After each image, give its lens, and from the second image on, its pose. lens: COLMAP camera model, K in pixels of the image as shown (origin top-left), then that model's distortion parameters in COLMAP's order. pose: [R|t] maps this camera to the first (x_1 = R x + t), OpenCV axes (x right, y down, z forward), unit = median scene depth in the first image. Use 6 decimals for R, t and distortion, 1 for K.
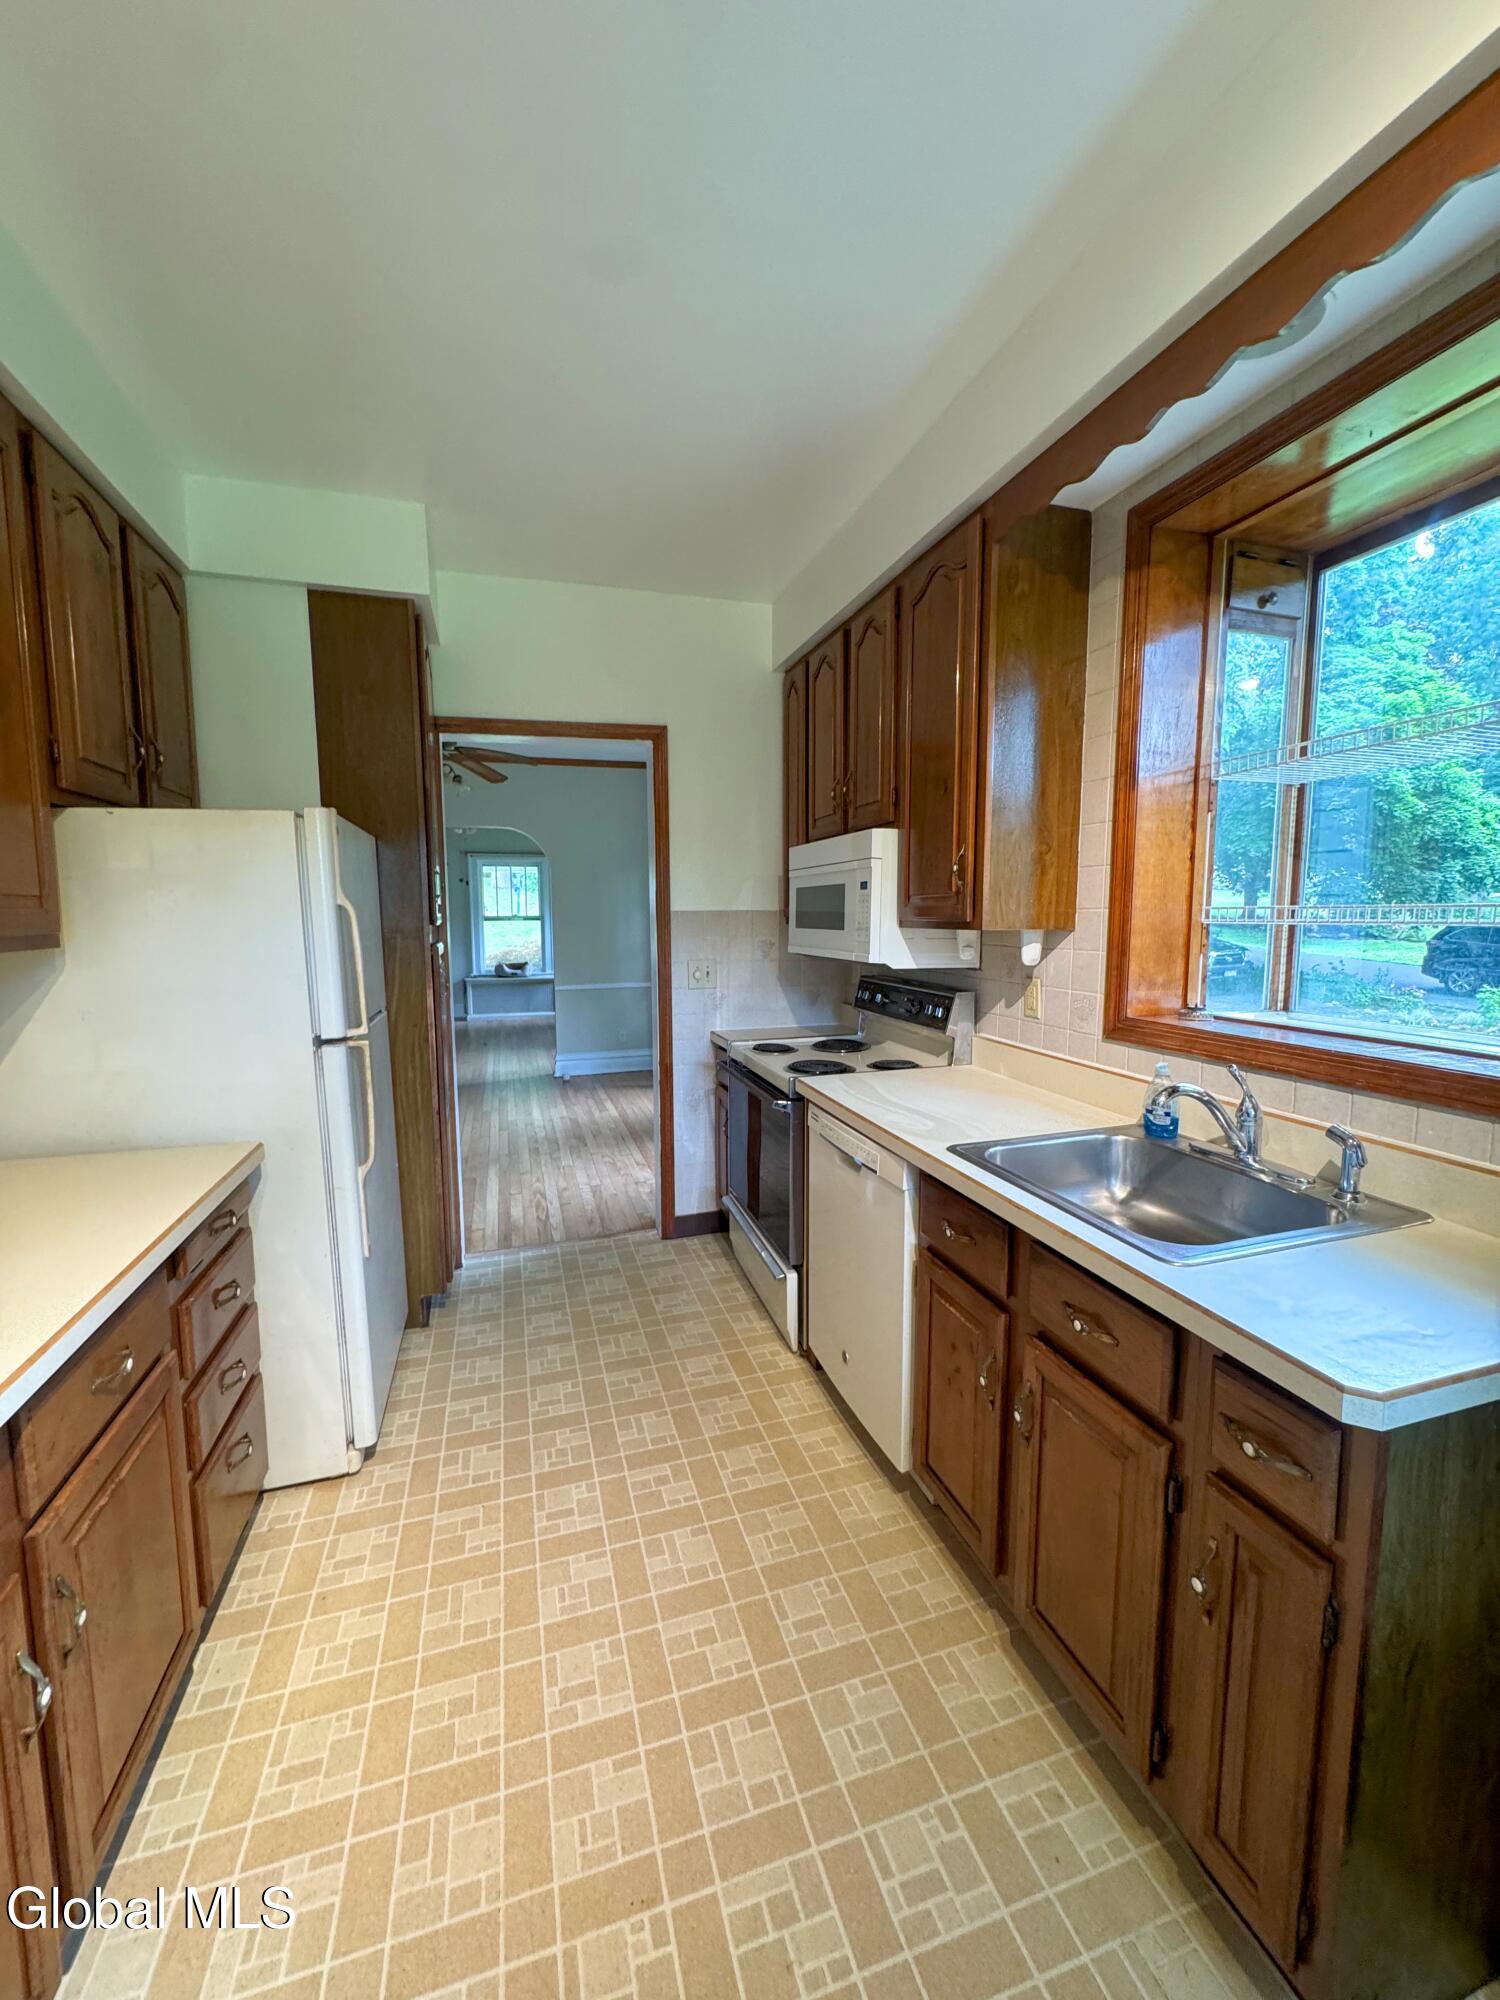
lens RADIAL K [[801.5, 0, 750.0], [0, 801.5, 1000.0], [0, 0, 1]] dist [-0.003121, 0.000772]
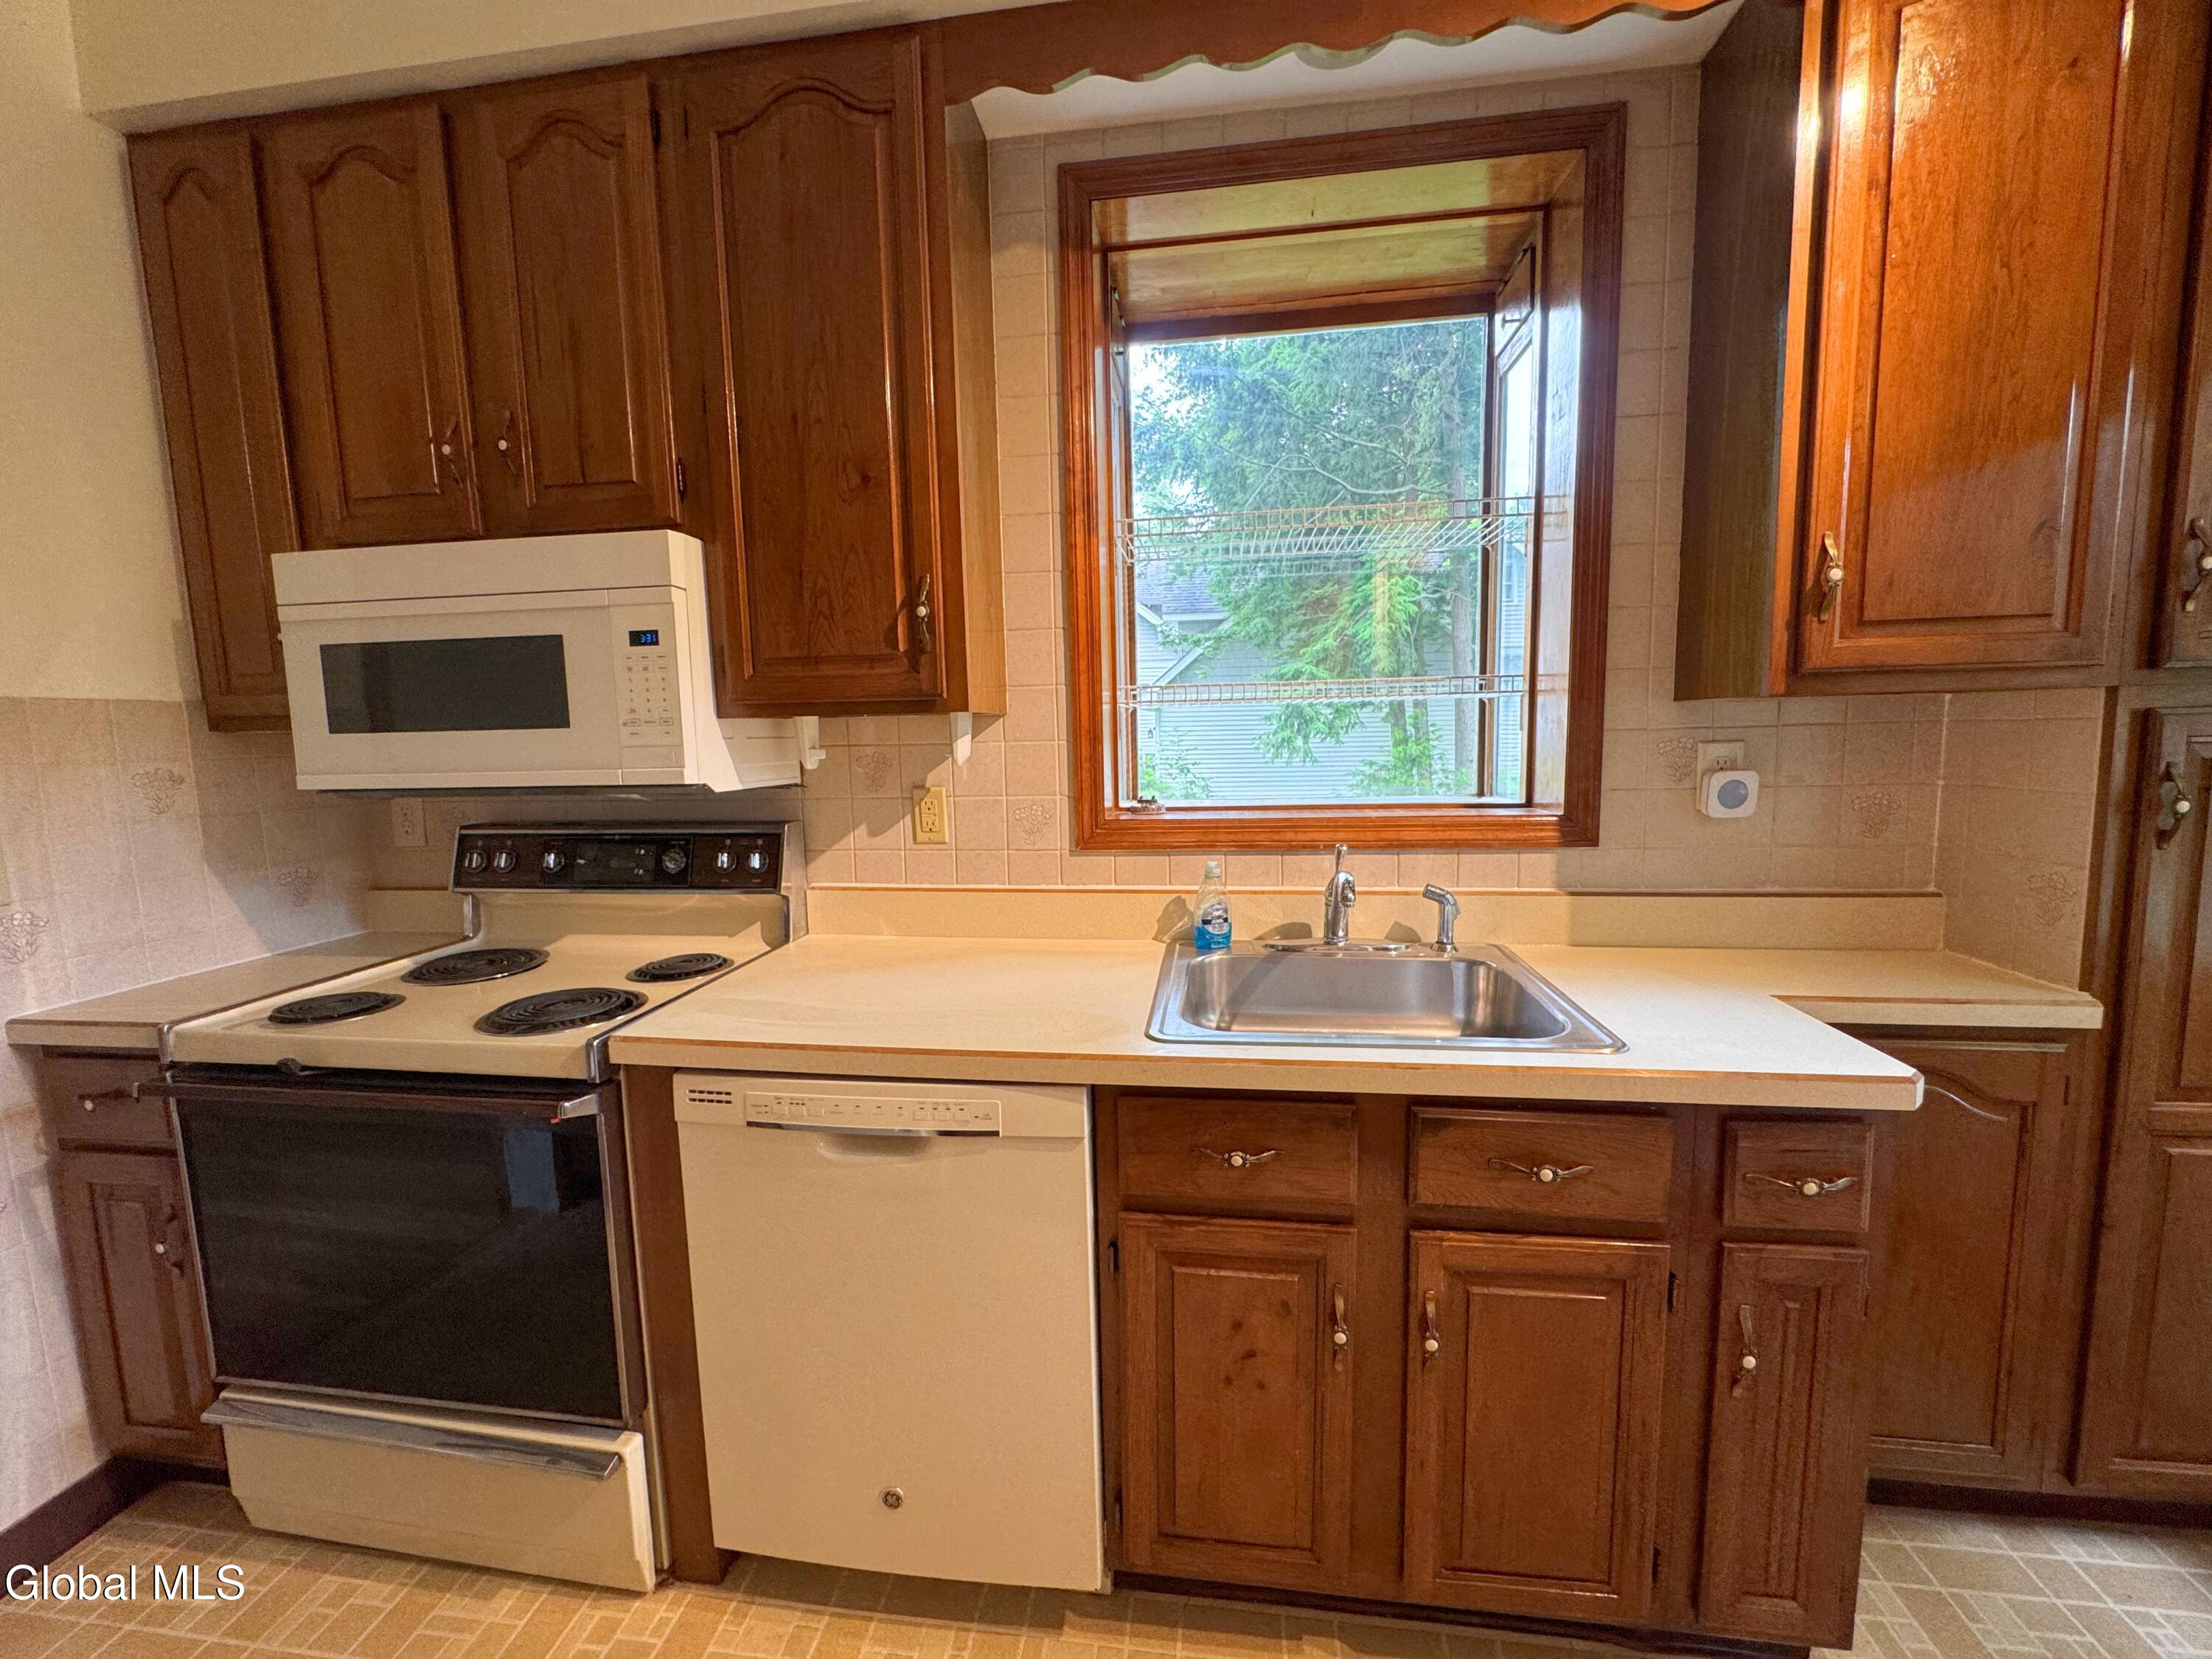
lens RADIAL K [[892.4, 0, 1104.4], [0, 892.4, 827.5], [0, 0, 1]] dist [-0.004800, -0.000294]
pose [[0.422702, -0.108215, 0.899785, -0.295021], [0.117157, 0.991039, 0.064152, -0.025156], [-0.898664, 0.078299, 0.431592, 0.540527]]
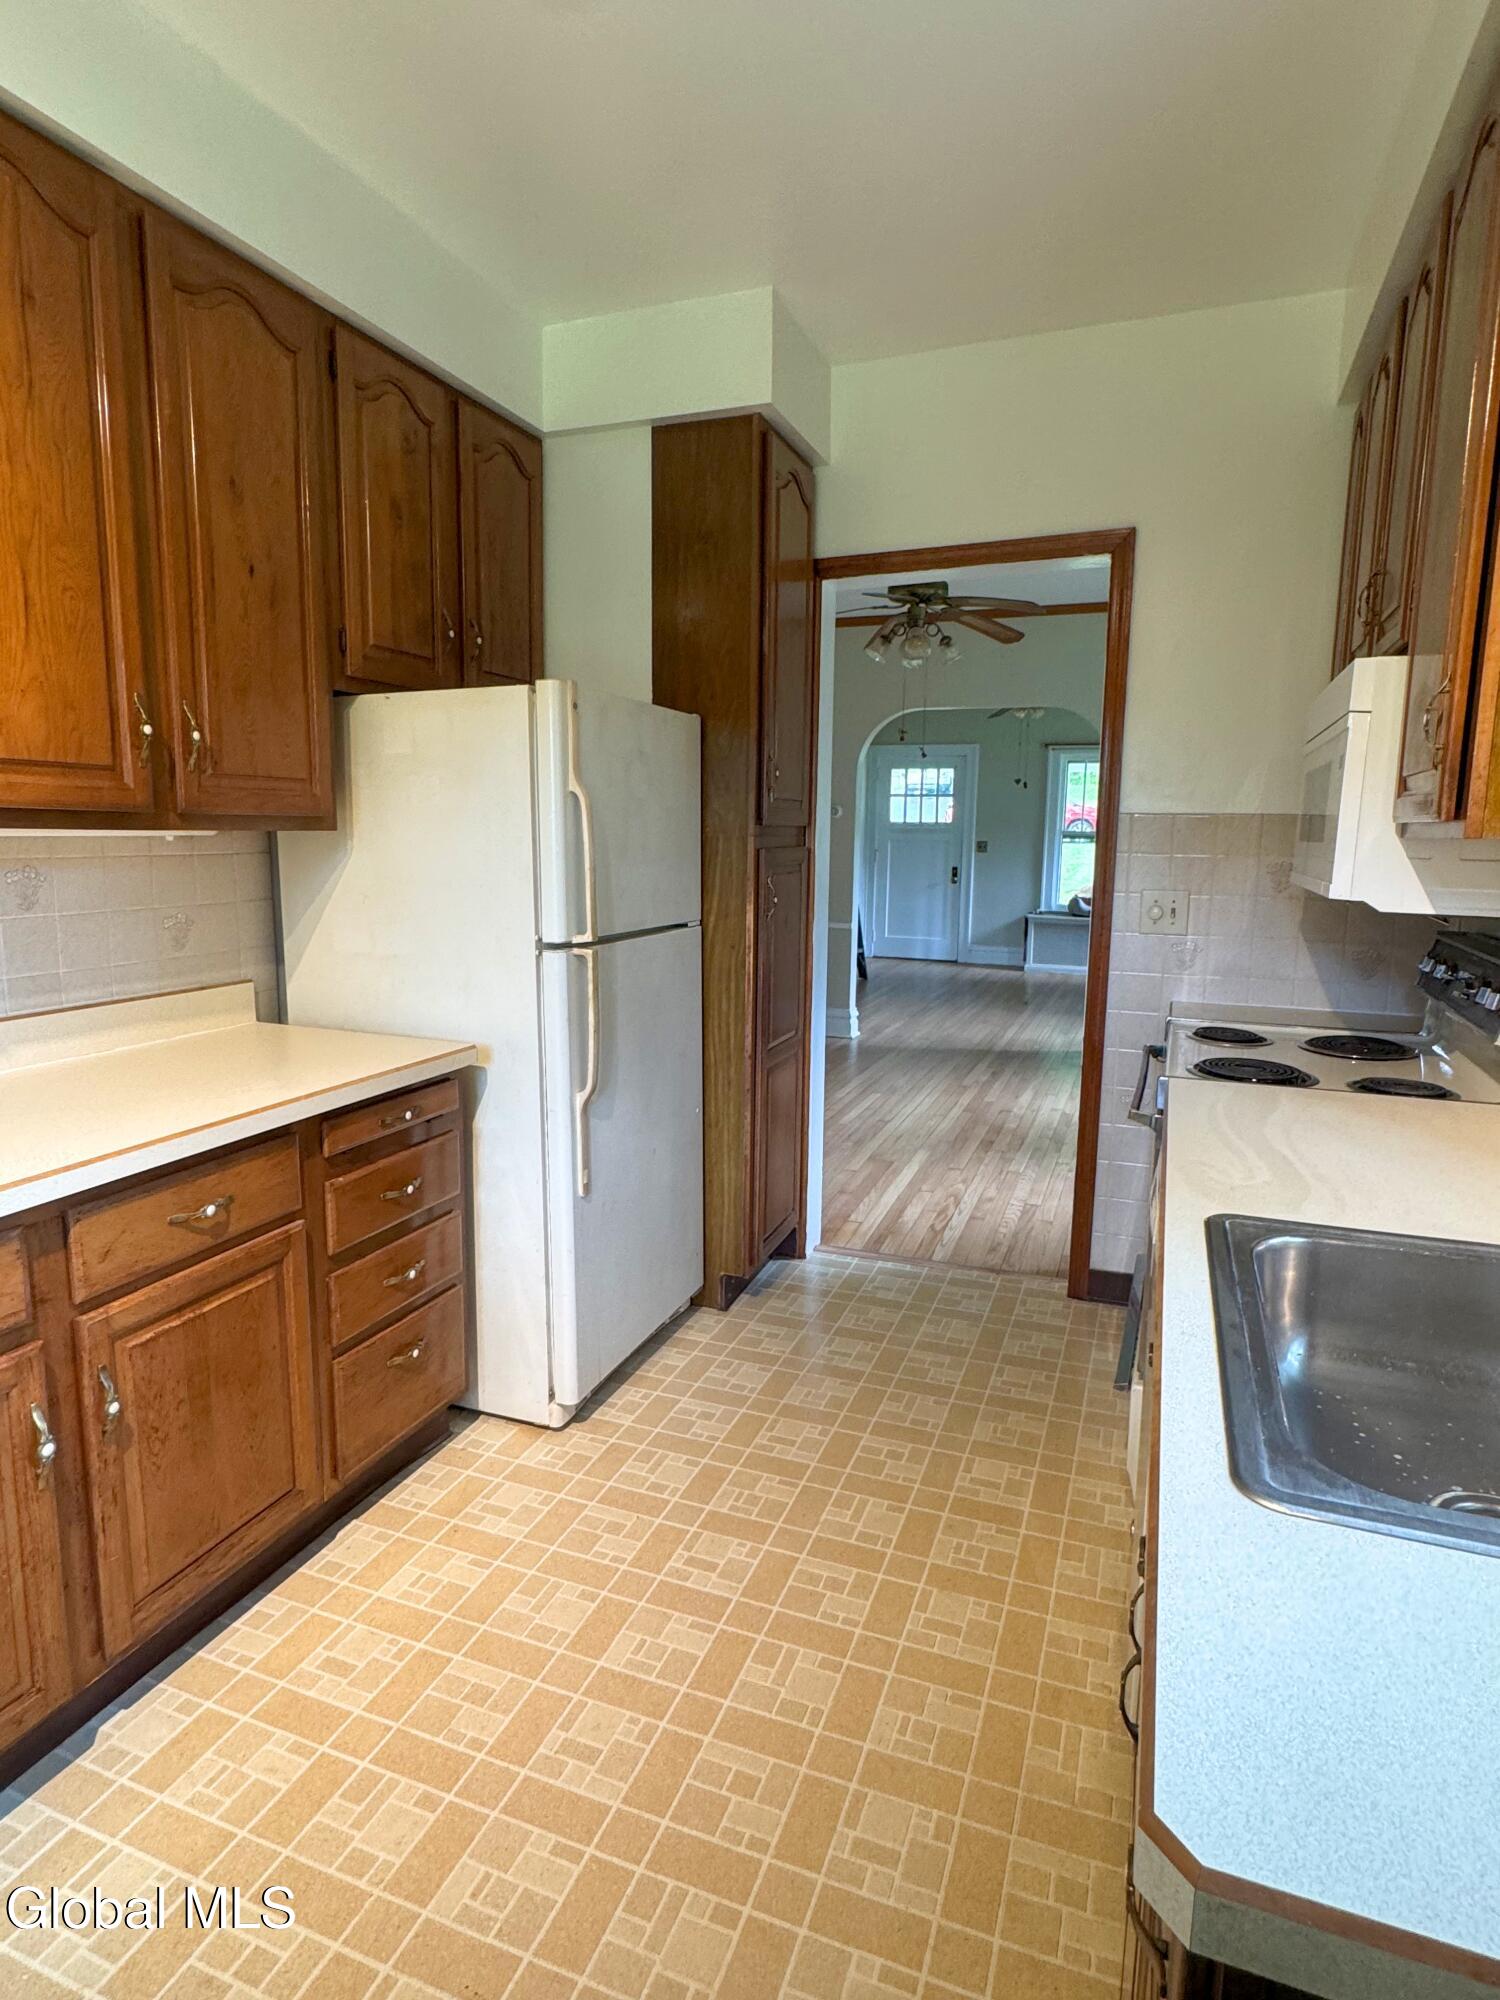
lens RADIAL K [[1094.6, 0, 743.1], [0, 1094.6, 996.5], [0, 0, 1]] dist [-0.002243, 0.000643]
pose [[0.784209, 0.108652, -0.610910, 0.331335], [-0.083993, 0.994076, 0.068979, 0.004892], [0.614785, -0.002782, 0.788690, 0.144736]]
